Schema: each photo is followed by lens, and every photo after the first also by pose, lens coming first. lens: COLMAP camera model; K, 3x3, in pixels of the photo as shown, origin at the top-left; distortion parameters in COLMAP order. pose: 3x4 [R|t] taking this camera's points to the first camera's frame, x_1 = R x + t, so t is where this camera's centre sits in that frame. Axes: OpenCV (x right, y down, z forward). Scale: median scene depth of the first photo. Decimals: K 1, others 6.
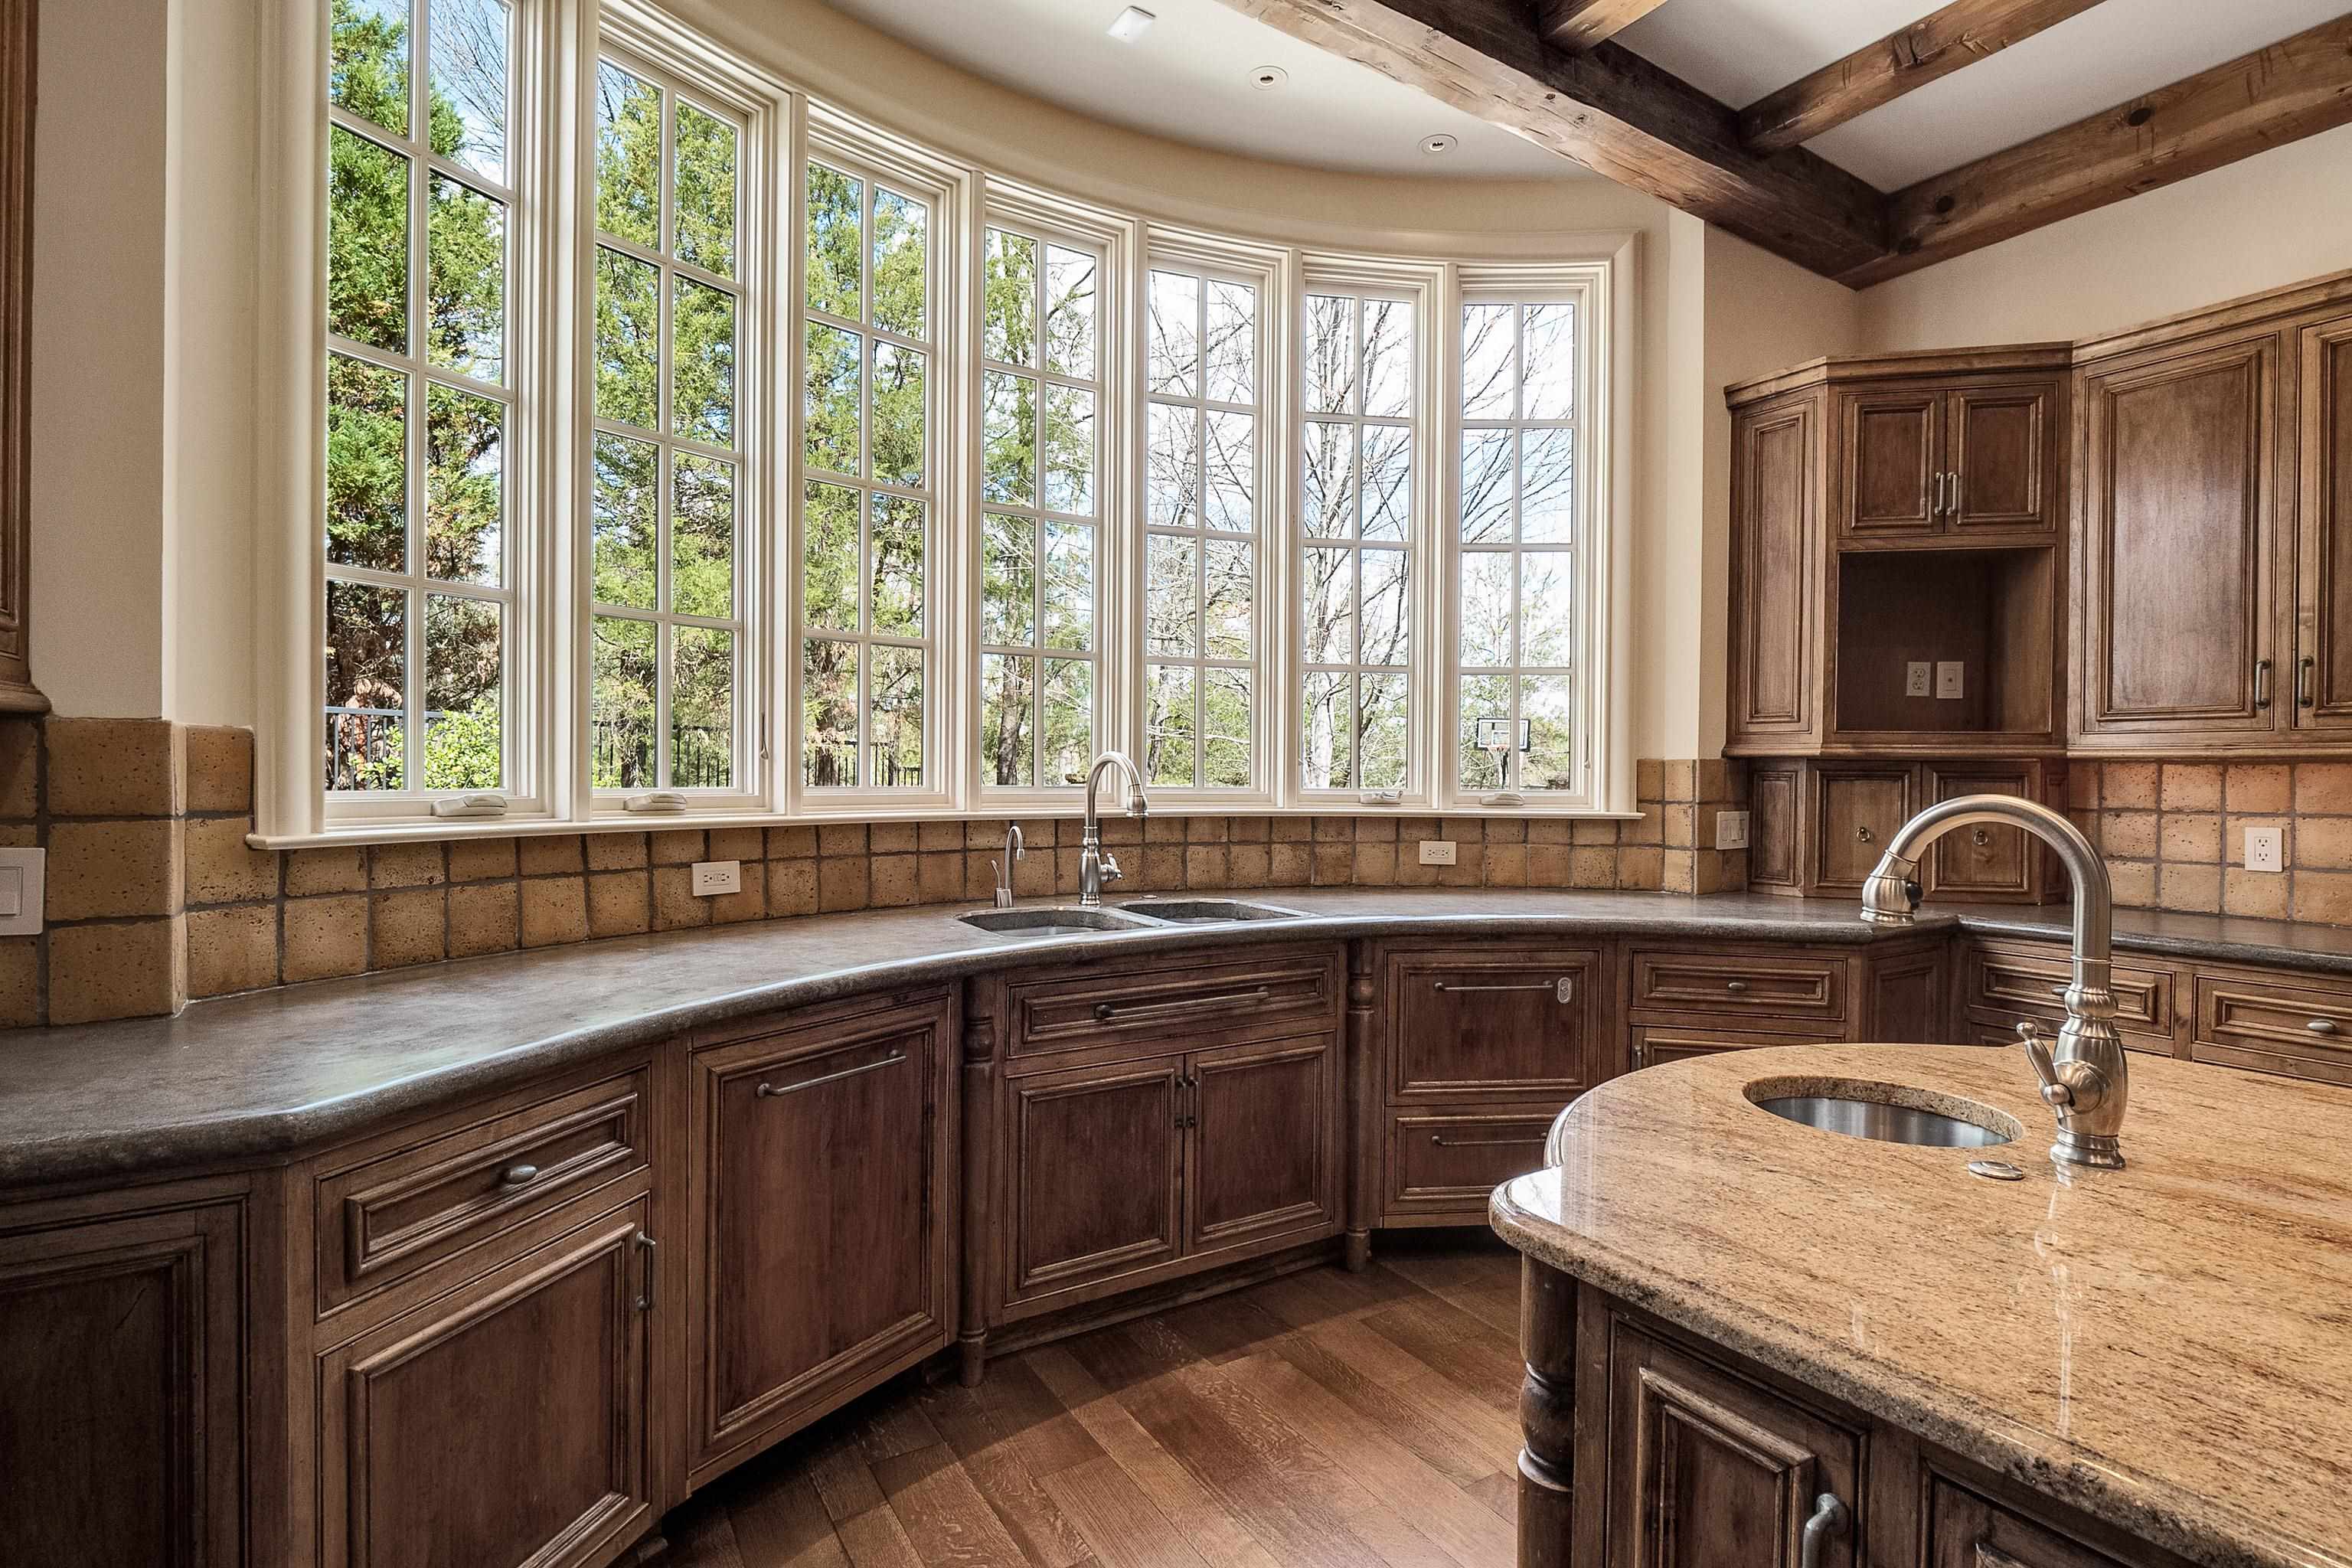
lens RADIAL K [[1128.9, 0, 1161.9], [0, 1128.9, 773.0], [0, 0, 1]] dist [-0.013071, -0.000233]
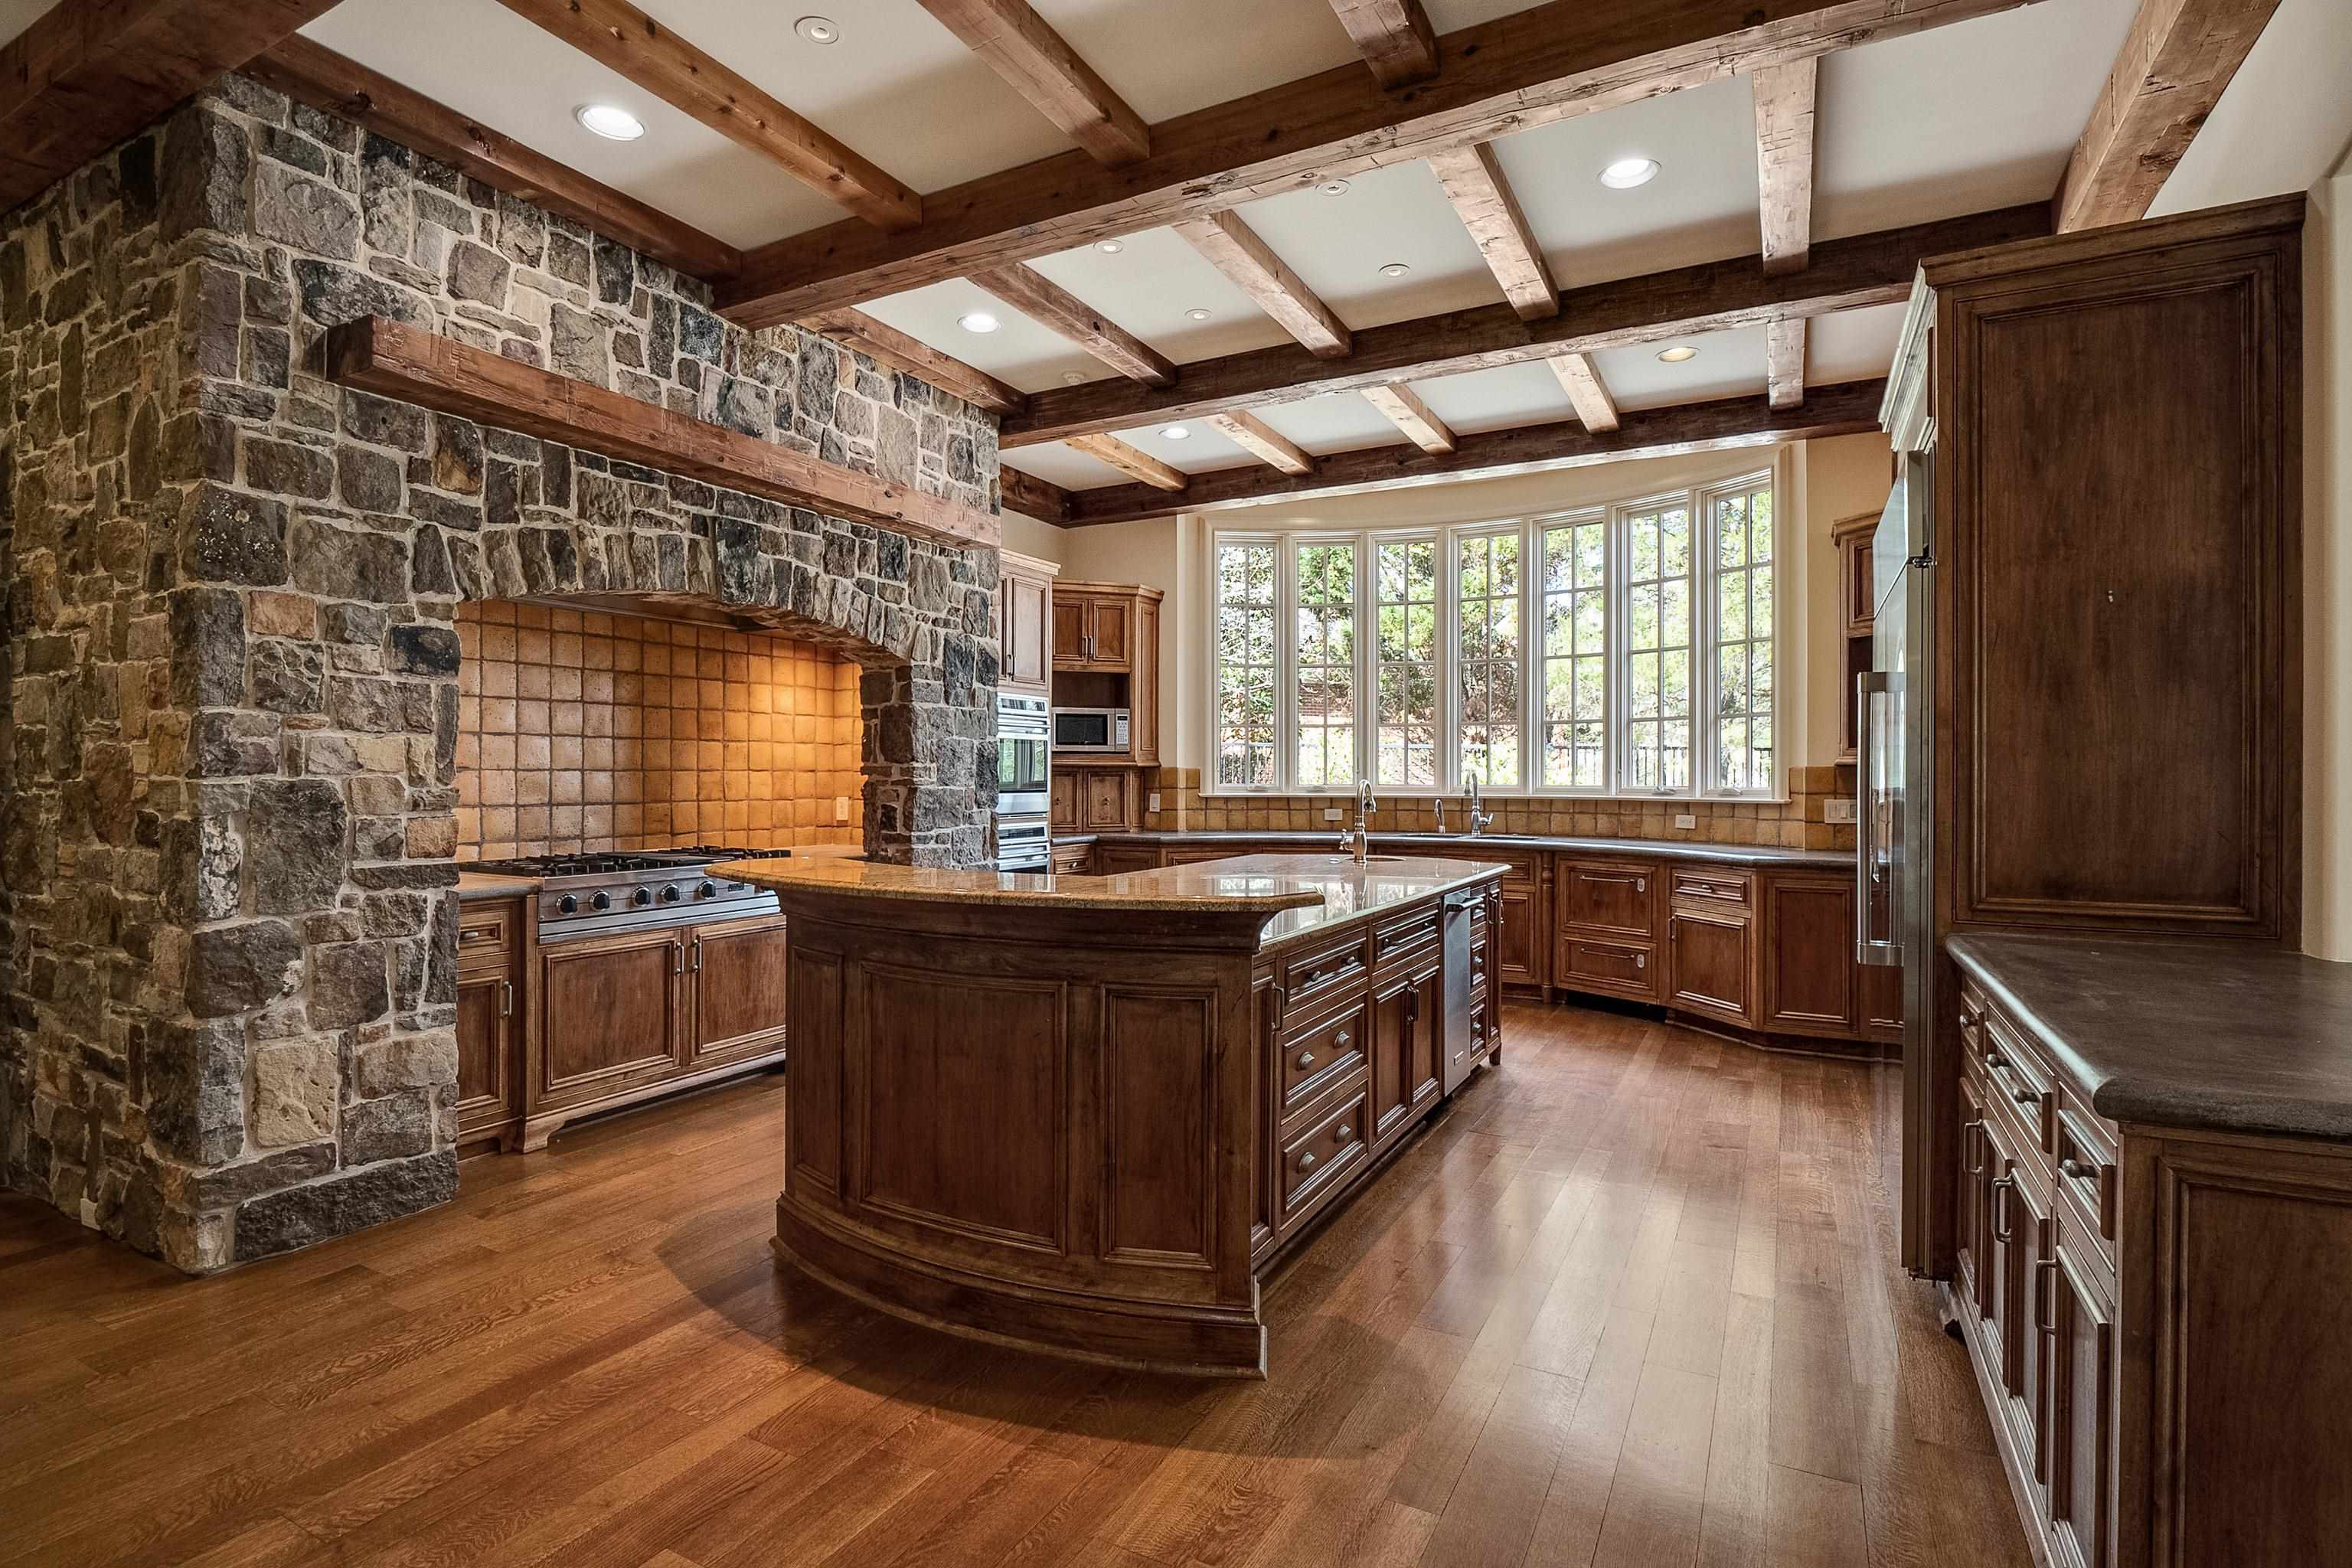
lens RADIAL K [[1128.9, 0, 1179.6], [0, 1128.9, 777.9], [0, 0, 1]] dist [-0.013071, -0.000233]
pose [[0.506621, -0.007430, -0.862137, 1.453669], [-0.000861, 0.999958, -0.009123, 0.019559], [0.862169, 0.005364, 0.506593, -0.621529]]
